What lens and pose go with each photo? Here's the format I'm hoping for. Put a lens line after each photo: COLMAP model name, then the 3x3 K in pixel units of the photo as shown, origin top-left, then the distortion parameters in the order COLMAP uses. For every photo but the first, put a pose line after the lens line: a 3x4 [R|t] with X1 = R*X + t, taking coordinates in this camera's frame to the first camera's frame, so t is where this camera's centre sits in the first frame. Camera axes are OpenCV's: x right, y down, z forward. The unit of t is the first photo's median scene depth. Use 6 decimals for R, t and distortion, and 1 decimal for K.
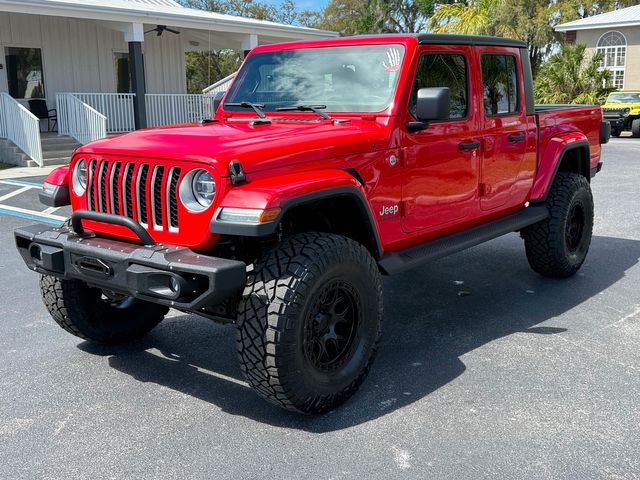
lens RADIAL K [[732.8, 0, 335.5], [0, 732.8, 254.4], [0, 0, 1]] dist [0.037122, 0.000000]
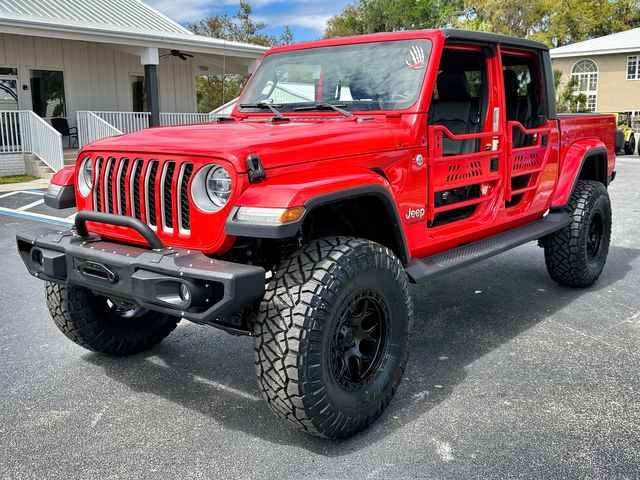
lens RADIAL K [[666.5, 0, 325.2], [0, 666.5, 238.0], [0, 0, 1]] dist [0.054385, 0.000000]
pose [[0.999954, 0.004988, -0.008241, -0.034714], [-0.005275, 0.999370, -0.035094, 0.001769], [0.008061, 0.035136, 0.999350, 0.152540]]
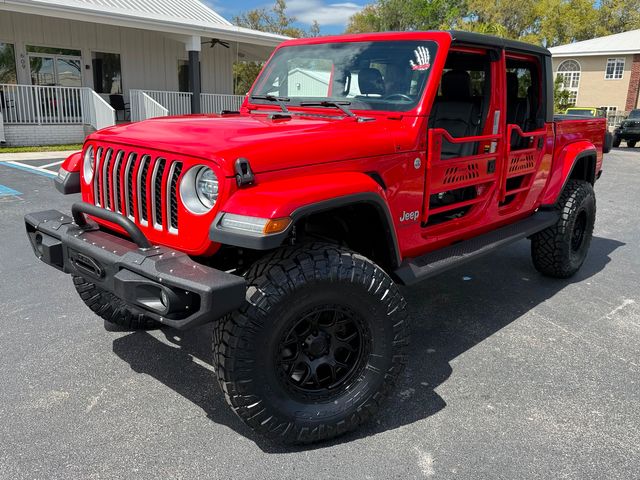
lens RADIAL K [[556.4, 0, 332.4], [0, 556.4, 244.5], [0, 0, 1]] dist [0.034066, -0.003917]
pose [[0.998719, 0.046640, -0.019634, -0.010819], [-0.045870, 0.998224, 0.038014, -0.046064], [0.021372, -0.037065, 0.999084, 0.285746]]
